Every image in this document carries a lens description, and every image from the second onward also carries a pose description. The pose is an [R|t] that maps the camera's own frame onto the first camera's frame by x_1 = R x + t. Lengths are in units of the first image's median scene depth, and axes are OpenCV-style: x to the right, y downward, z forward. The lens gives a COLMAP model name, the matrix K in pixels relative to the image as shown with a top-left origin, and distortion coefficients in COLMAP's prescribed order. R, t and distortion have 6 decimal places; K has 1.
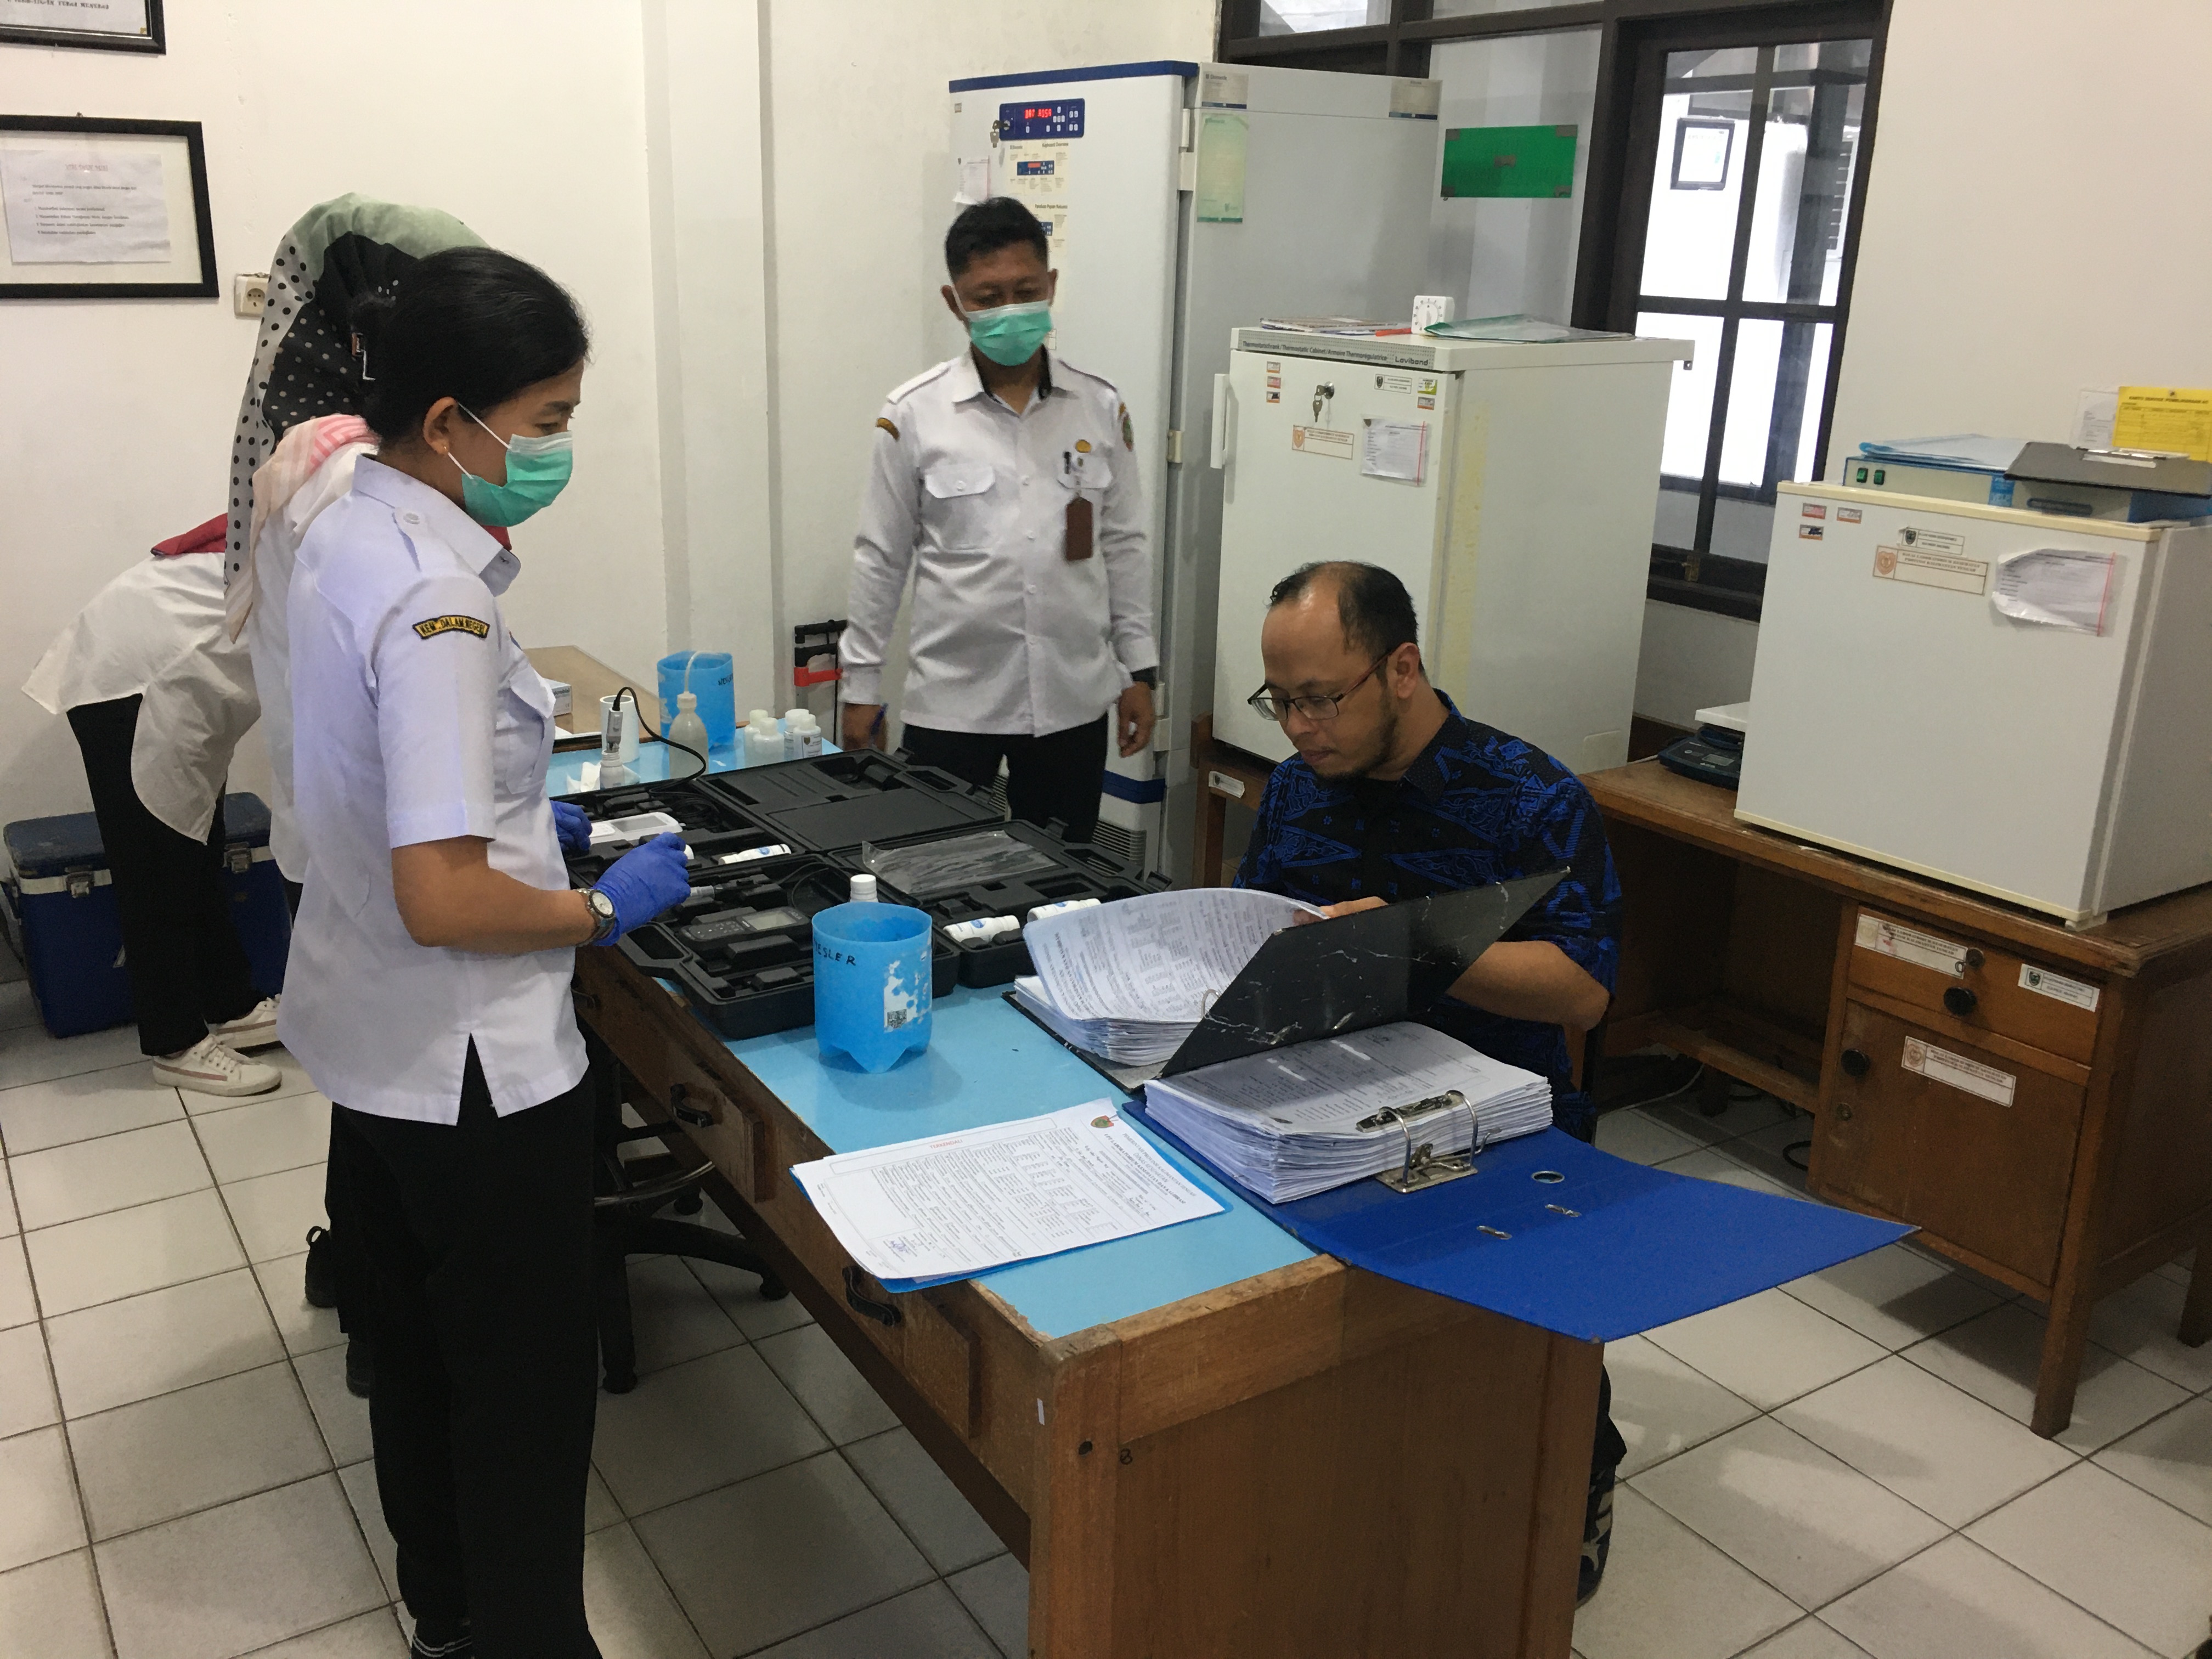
lens RADIAL K [[1884.9, 0, 1105.4], [0, 1884.9, 834.7], [0, 0, 1]] dist [-0.003600, 0.013499]
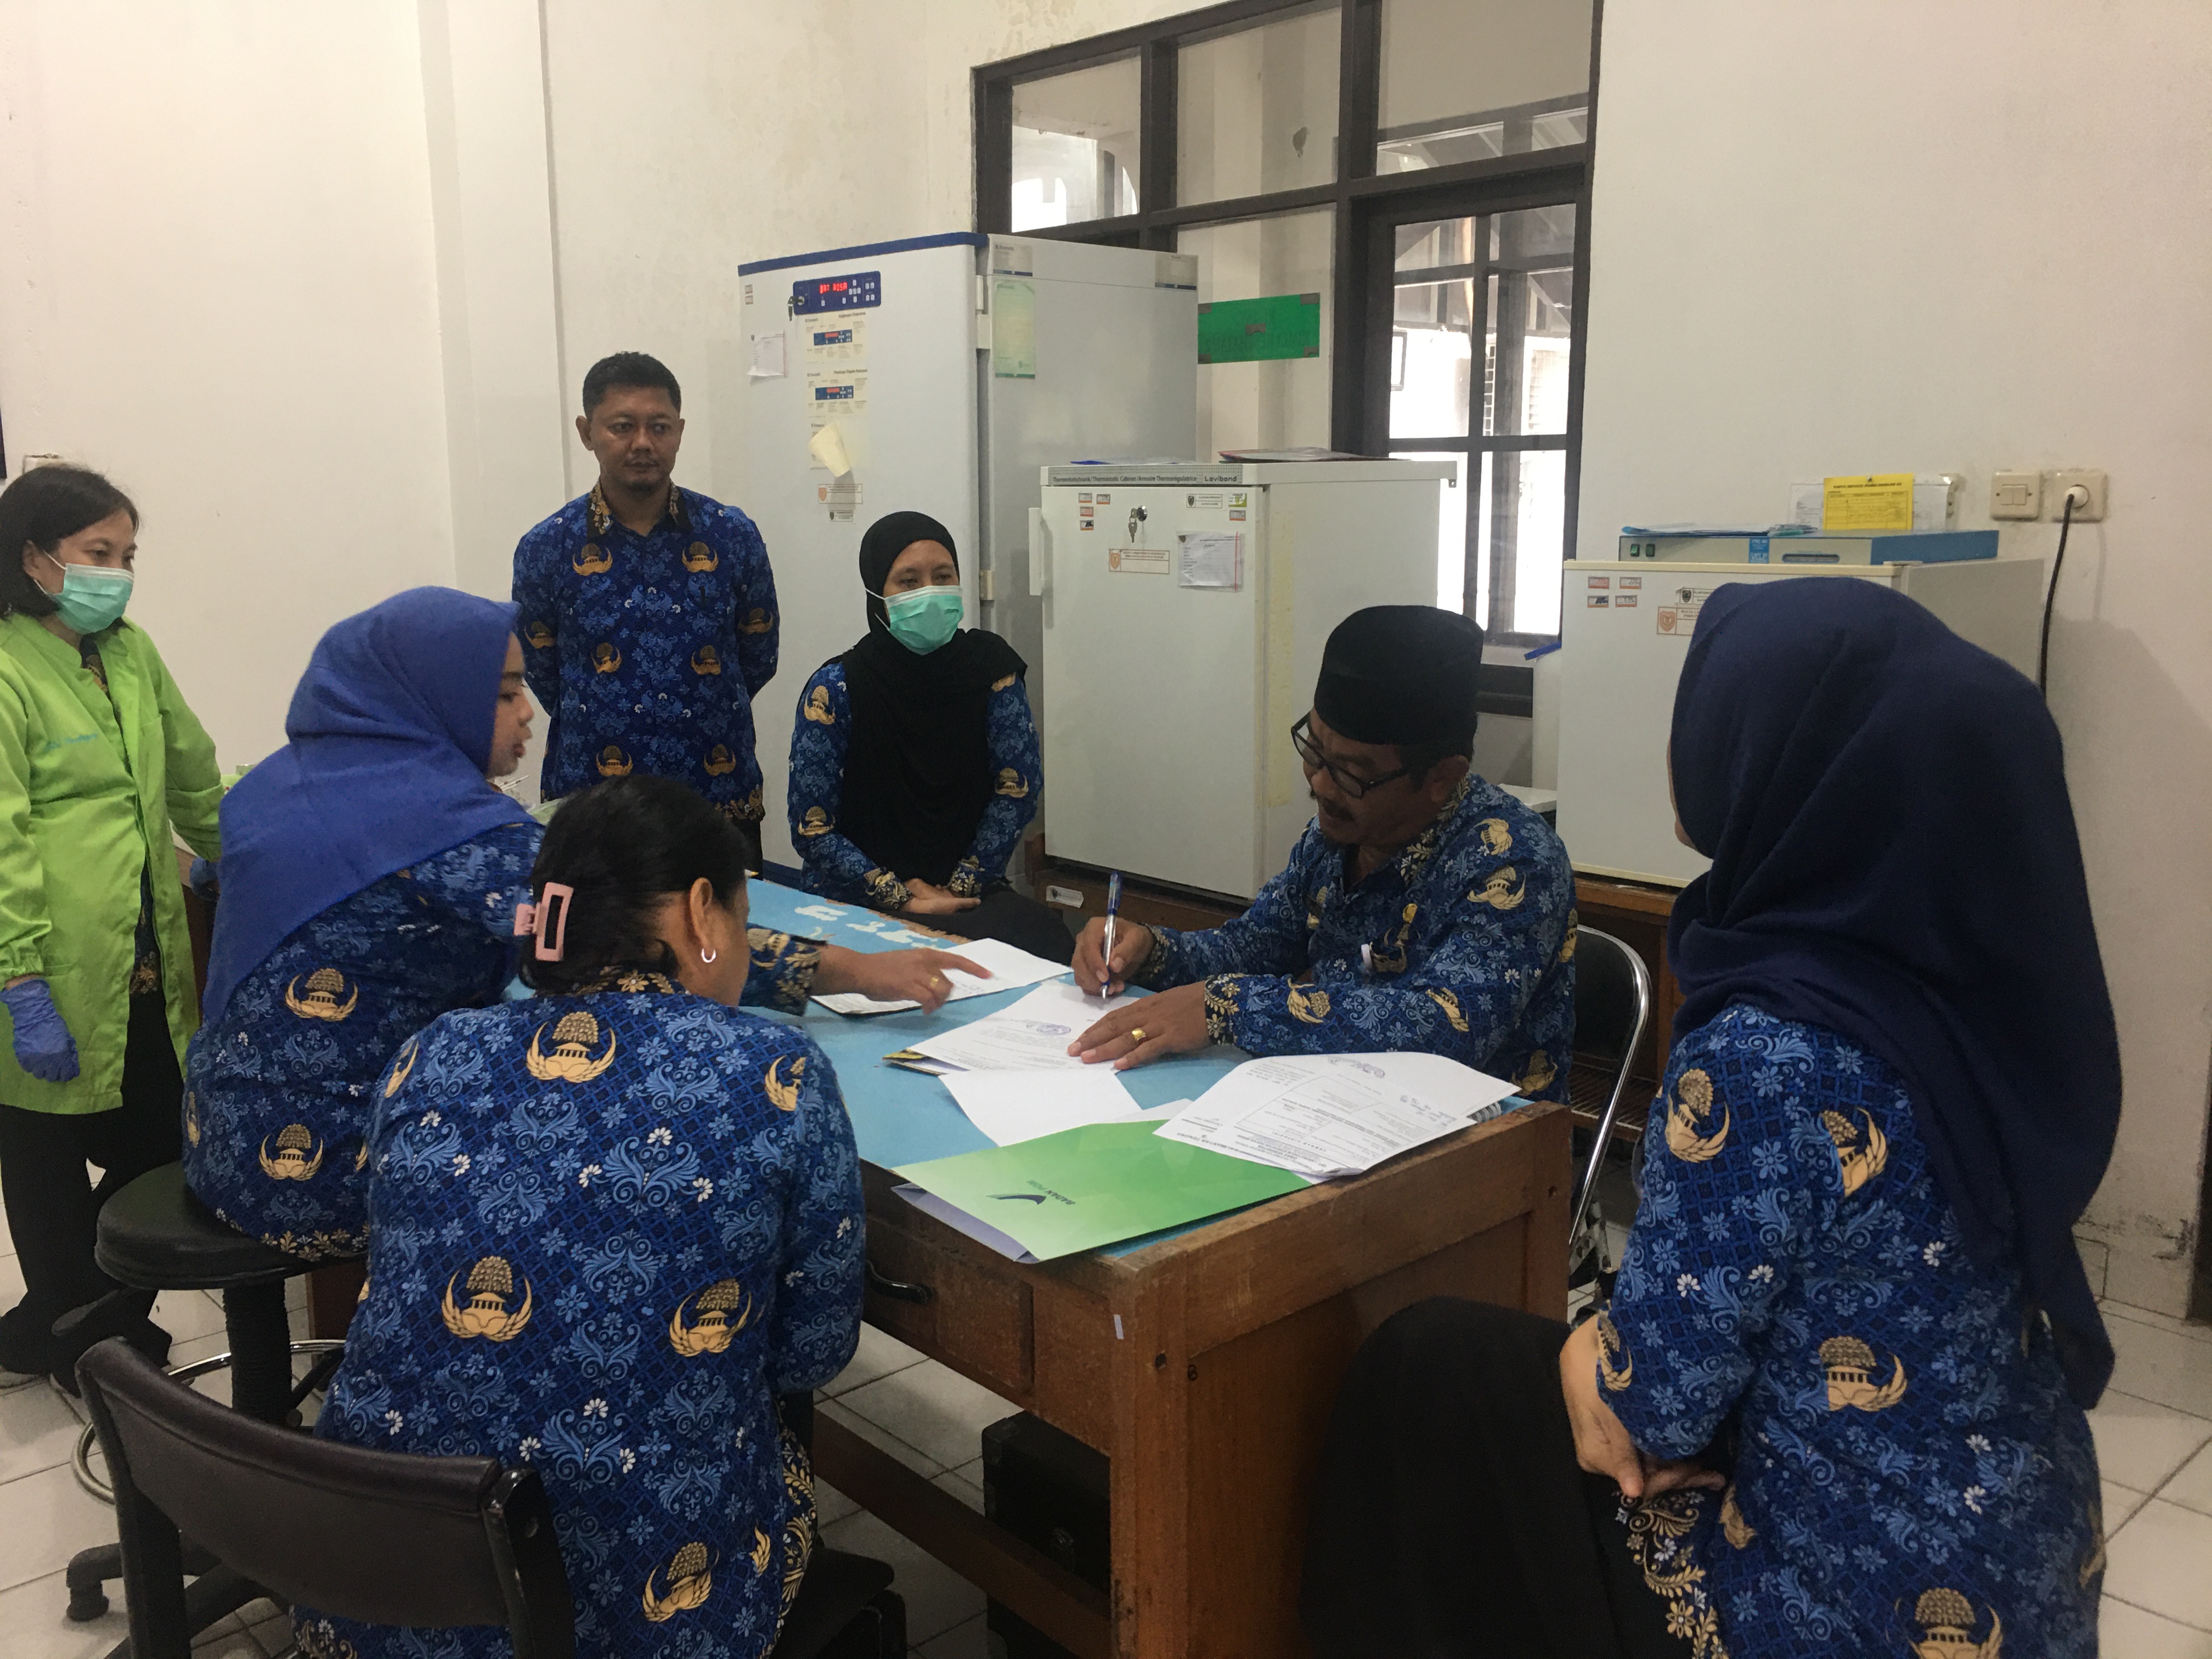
lens RADIAL K [[1884.9, 0, 1106.0], [0, 1884.9, 824.2], [0, 0, 1]] dist [-0.003600, 0.013499]
pose [[0.984667, -0.063139, 0.162620, -0.080591], [0.084073, 0.988558, -0.125241, 0.066963], [-0.152851, 0.136993, 0.978708, -0.025439]]
